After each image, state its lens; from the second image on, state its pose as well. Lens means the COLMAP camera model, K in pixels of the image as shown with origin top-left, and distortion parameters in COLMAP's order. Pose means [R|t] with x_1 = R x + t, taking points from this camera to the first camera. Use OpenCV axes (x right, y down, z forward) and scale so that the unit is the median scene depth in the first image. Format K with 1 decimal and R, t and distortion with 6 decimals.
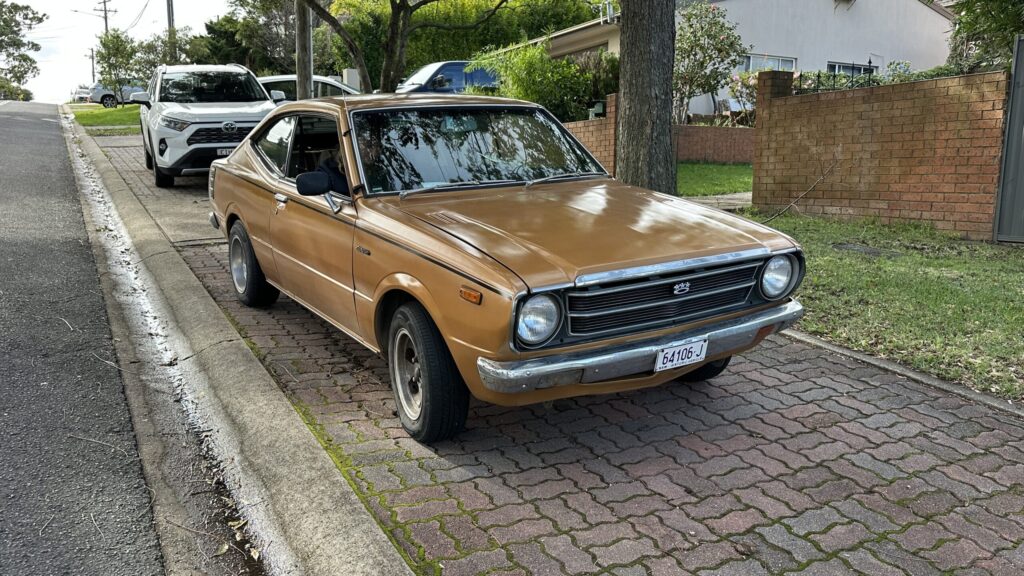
lens RADIAL K [[824.0, 0, 512.0], [0, 824.0, 288.0], [0, 0, 1]] dist [0.097457, -0.136113]
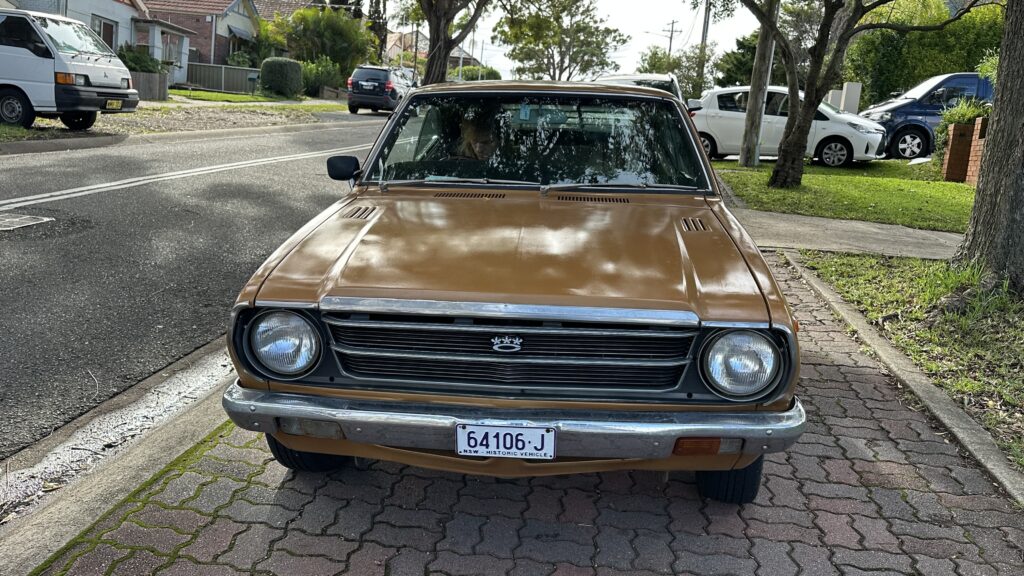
lens RADIAL K [[832.4, 0, 513.3], [0, 832.4, 272.7], [0, 0, 1]] dist [0.085951, -0.150240]
pose [[0.806975, 0.144987, -0.572512, 0.573709], [-0.167216, 0.985822, 0.013960, -0.065980], [0.566419, 0.084468, 0.819777, 0.417378]]
